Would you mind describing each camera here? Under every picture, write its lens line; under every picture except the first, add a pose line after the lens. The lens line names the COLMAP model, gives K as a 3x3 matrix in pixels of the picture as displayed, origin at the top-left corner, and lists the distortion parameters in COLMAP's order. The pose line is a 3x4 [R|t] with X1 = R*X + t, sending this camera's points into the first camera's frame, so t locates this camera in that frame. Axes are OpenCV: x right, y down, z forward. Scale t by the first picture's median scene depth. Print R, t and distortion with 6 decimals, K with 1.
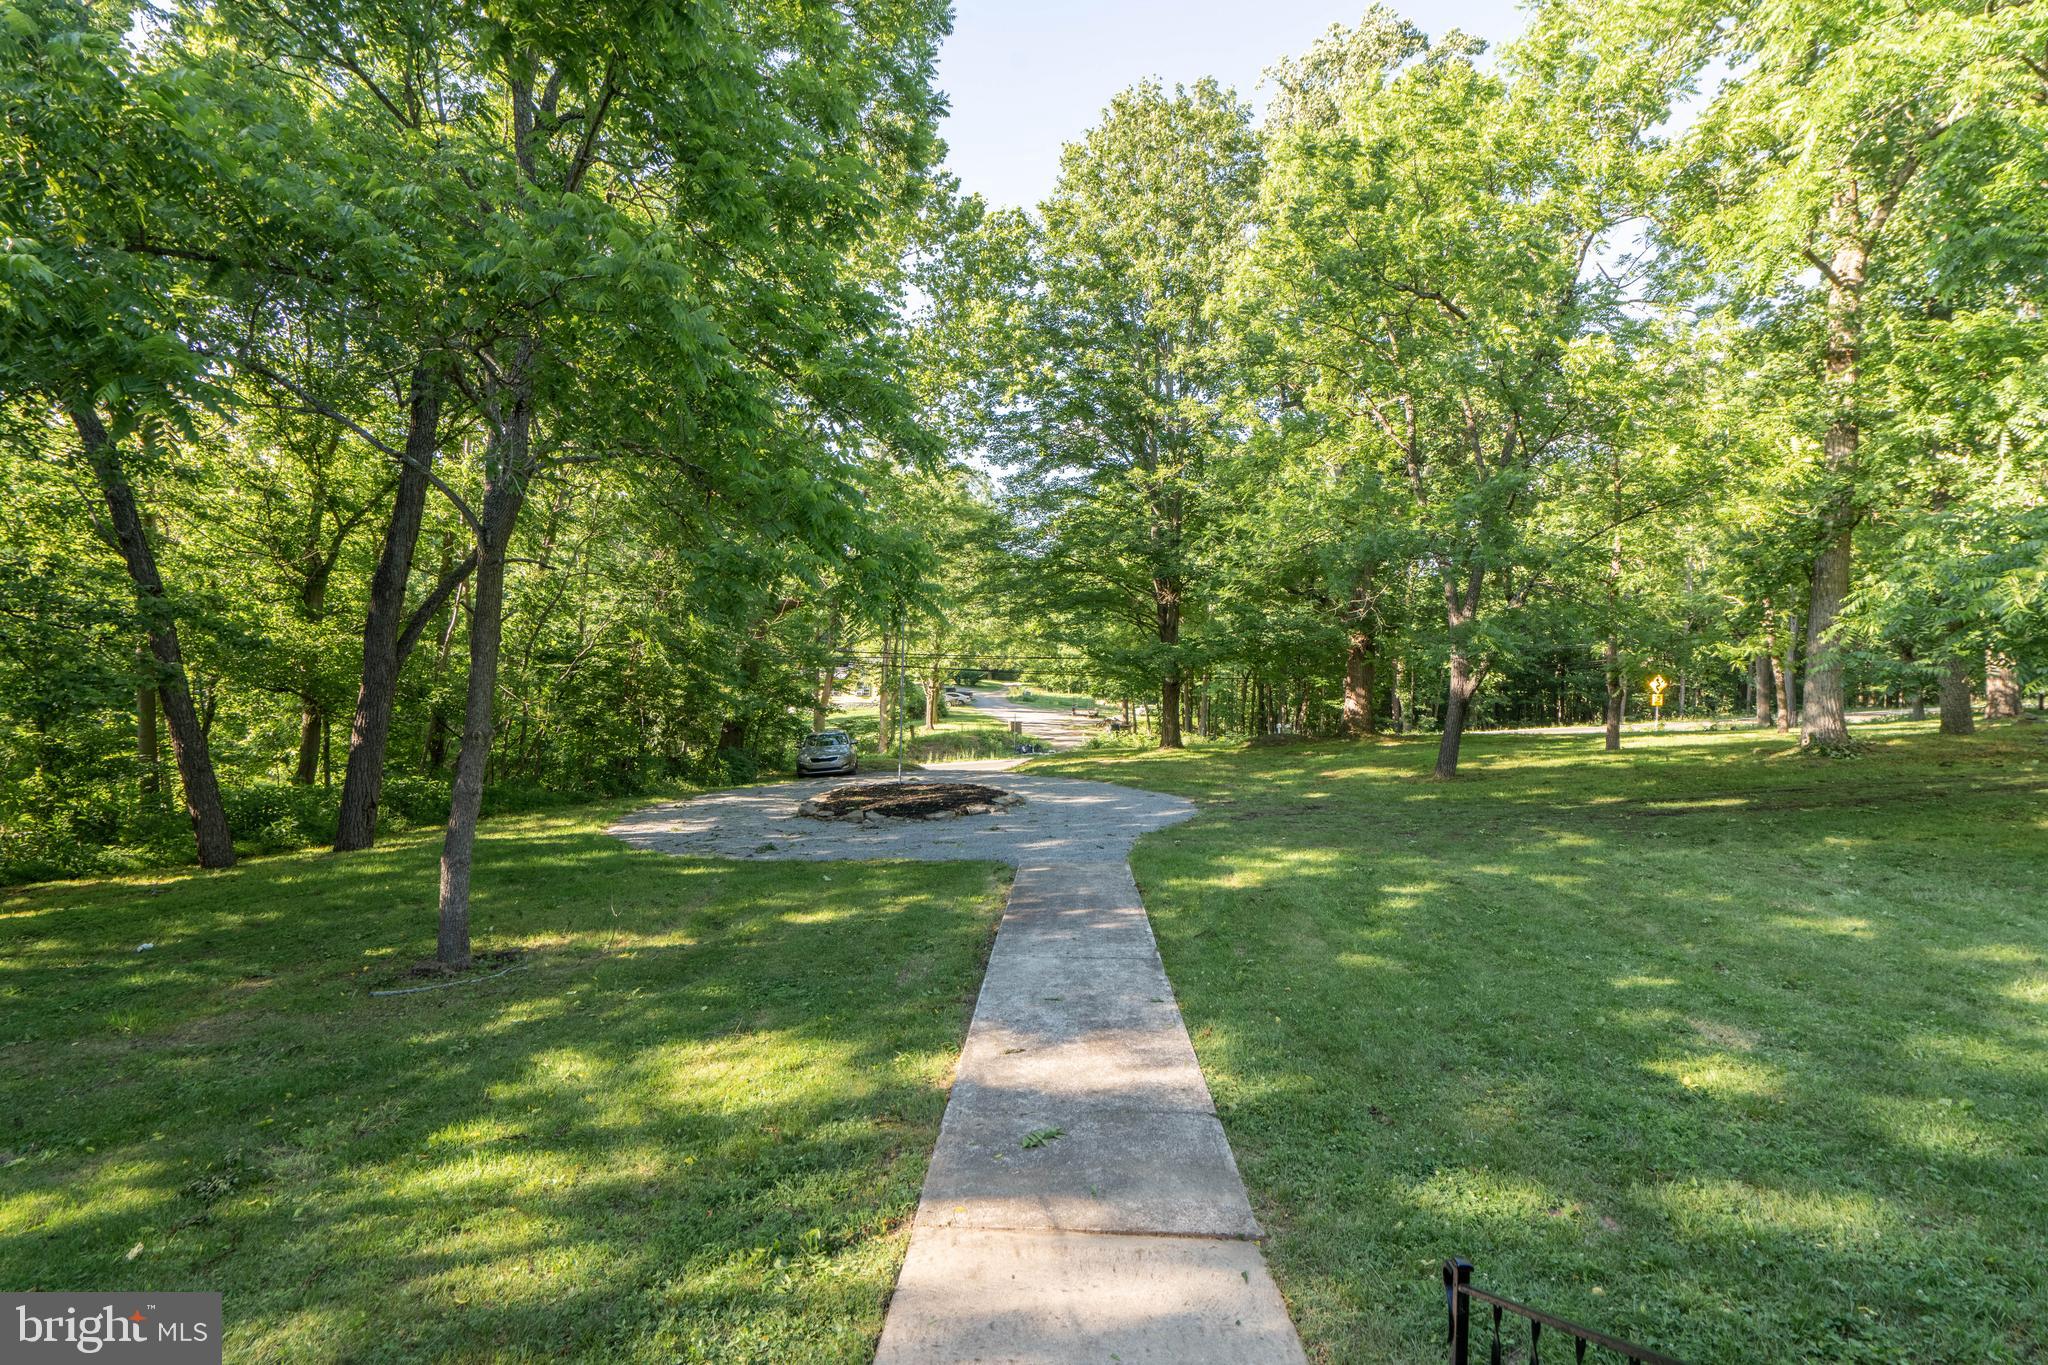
lens RADIAL K [[937.2, 0, 1026.6], [0, 937.2, 682.0], [0, 0, 1]] dist [0.000978, 0.001507]
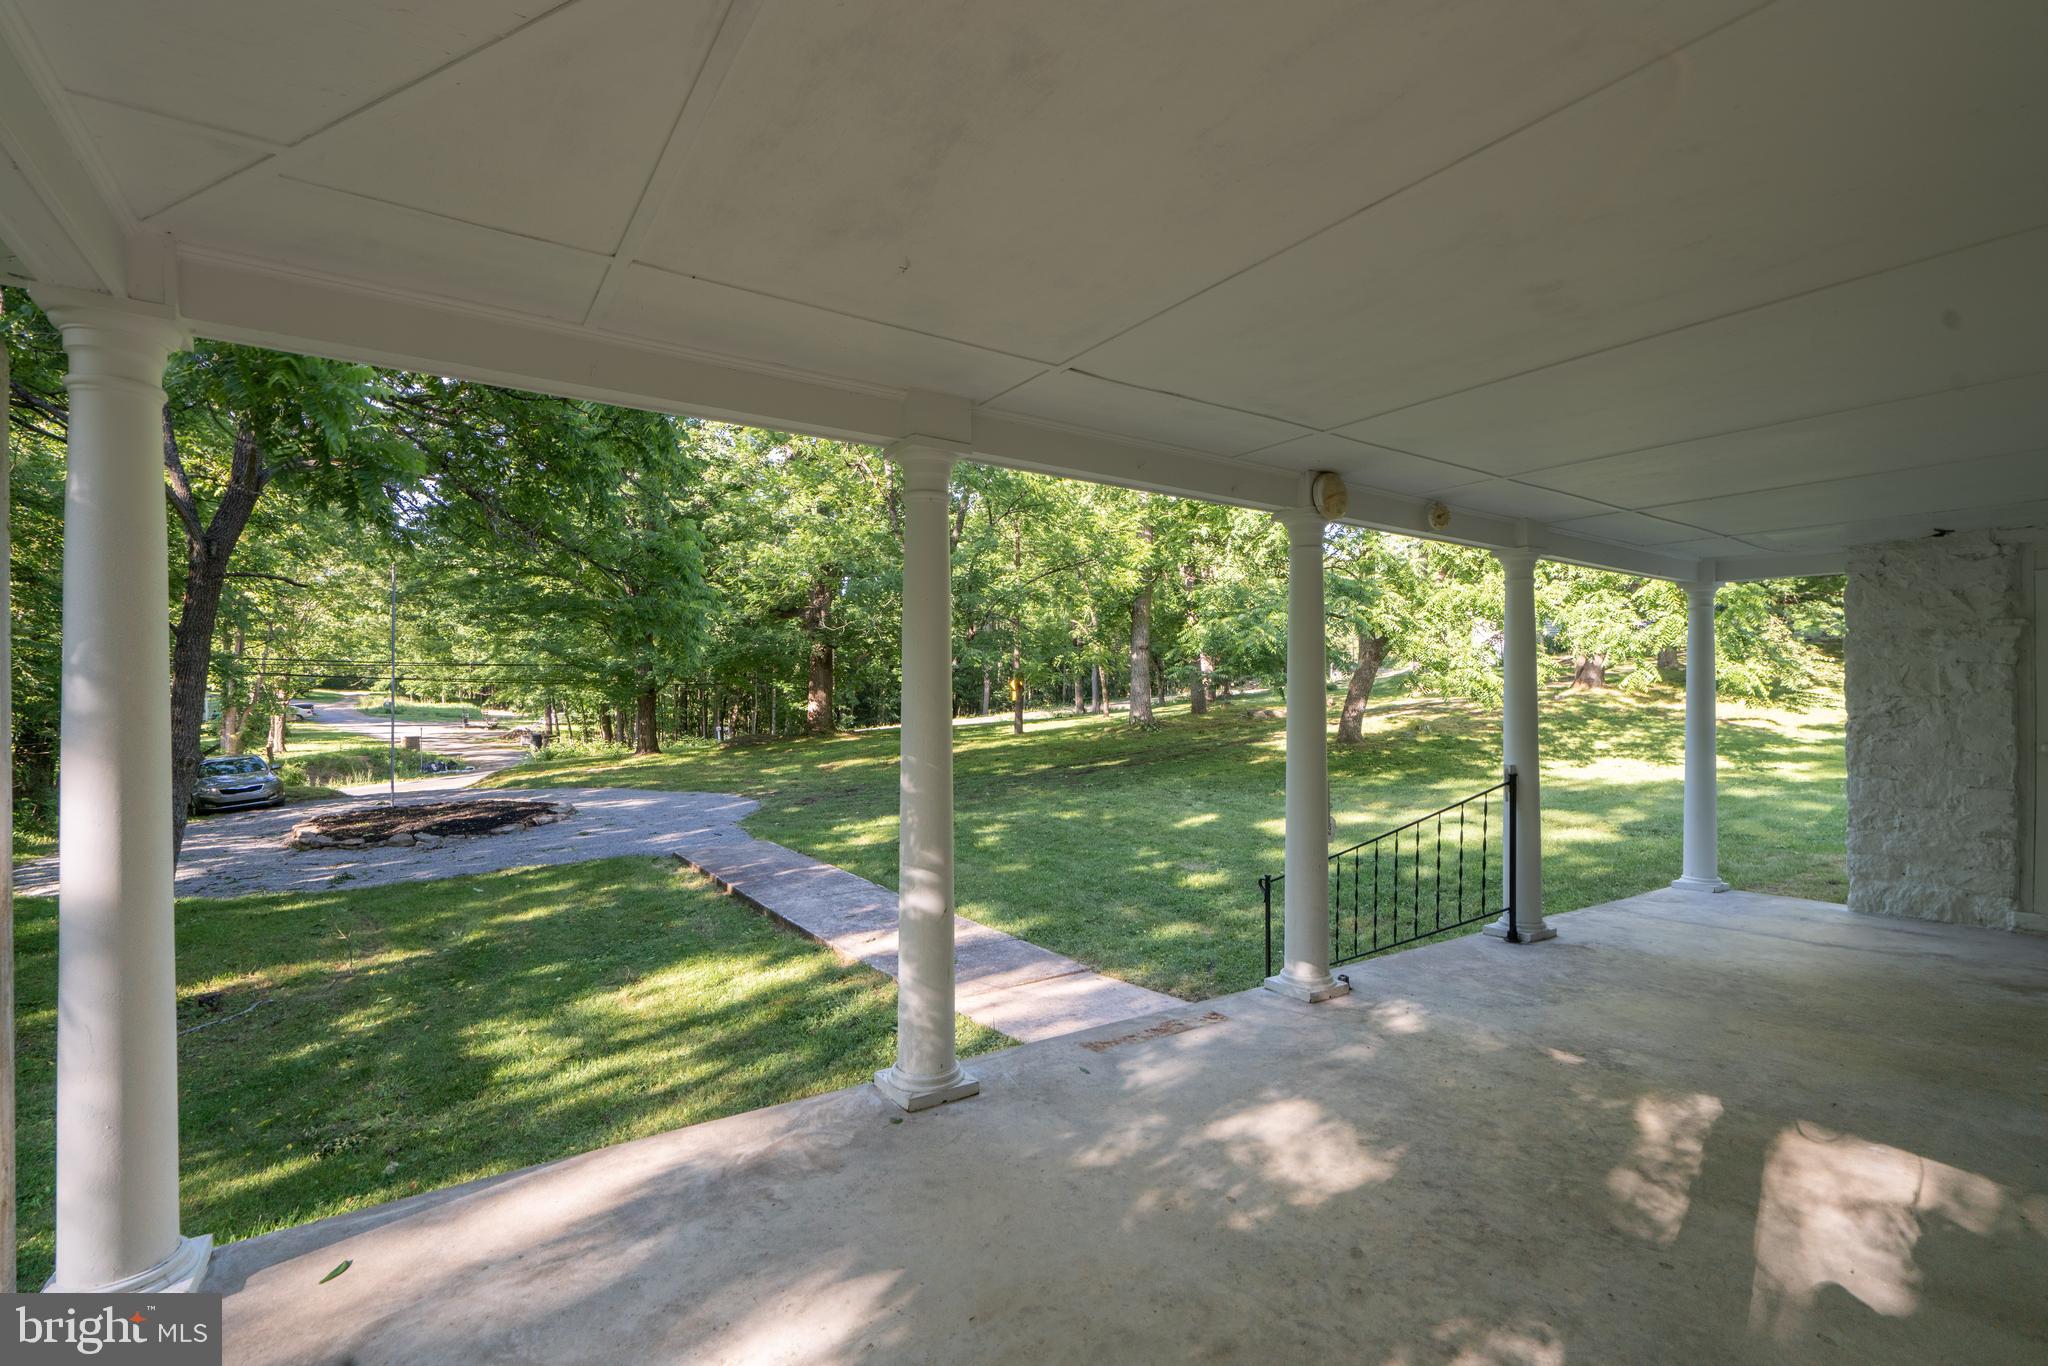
lens RADIAL K [[937.2, 0, 1021.5], [0, 937.2, 682.7], [0, 0, 1]] dist [0.000978, 0.001507]
pose [[0.800603, -0.013463, 0.599044, -0.182038], [0.014728, 0.999888, 0.002788, -0.005040], [-0.599014, 0.006591, 0.800712, -0.089308]]
